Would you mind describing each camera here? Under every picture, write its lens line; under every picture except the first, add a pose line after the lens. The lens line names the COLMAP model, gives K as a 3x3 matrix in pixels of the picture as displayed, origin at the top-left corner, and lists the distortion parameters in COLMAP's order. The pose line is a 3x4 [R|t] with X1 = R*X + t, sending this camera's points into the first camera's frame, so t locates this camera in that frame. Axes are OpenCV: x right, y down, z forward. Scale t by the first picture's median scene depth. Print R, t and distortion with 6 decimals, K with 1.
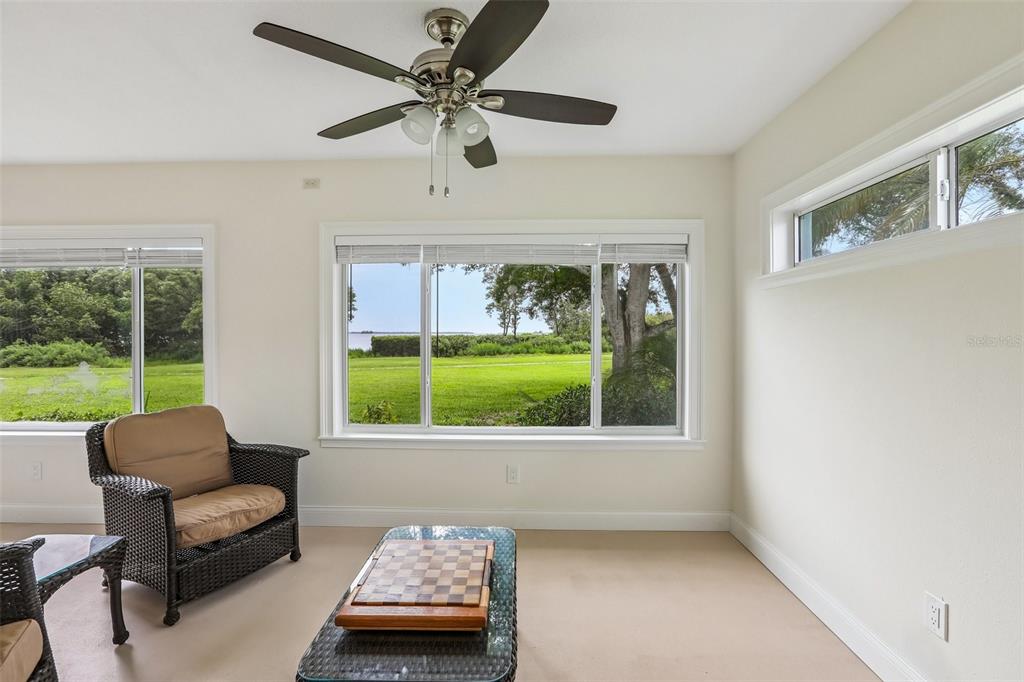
lens RADIAL K [[464.0, 0, 510.5], [0, 464.0, 334.4], [0, 0, 1]] dist [-0.040725, 0.020105]
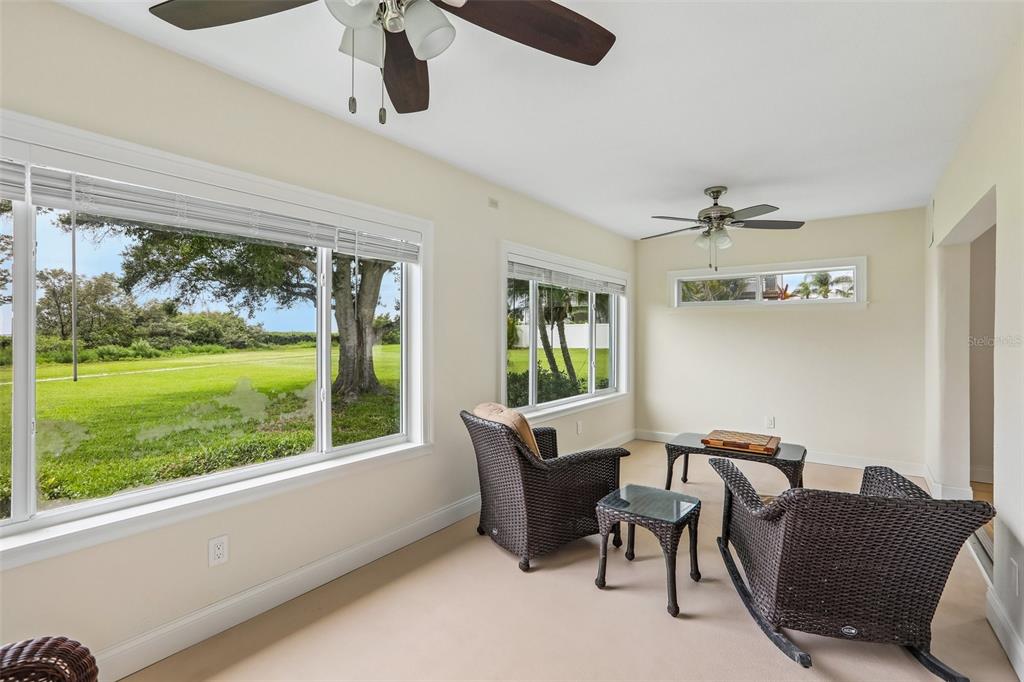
lens RADIAL K [[464.0, 0, 510.5], [0, 464.0, 334.4], [0, 0, 1]] dist [-0.040725, 0.020105]
pose [[0.582205, 0.003856, 0.813033, -0.285372], [-0.002247, 0.999993, -0.003134, -0.004923], [-0.813039, -0.000003, 0.582209, 0.250388]]
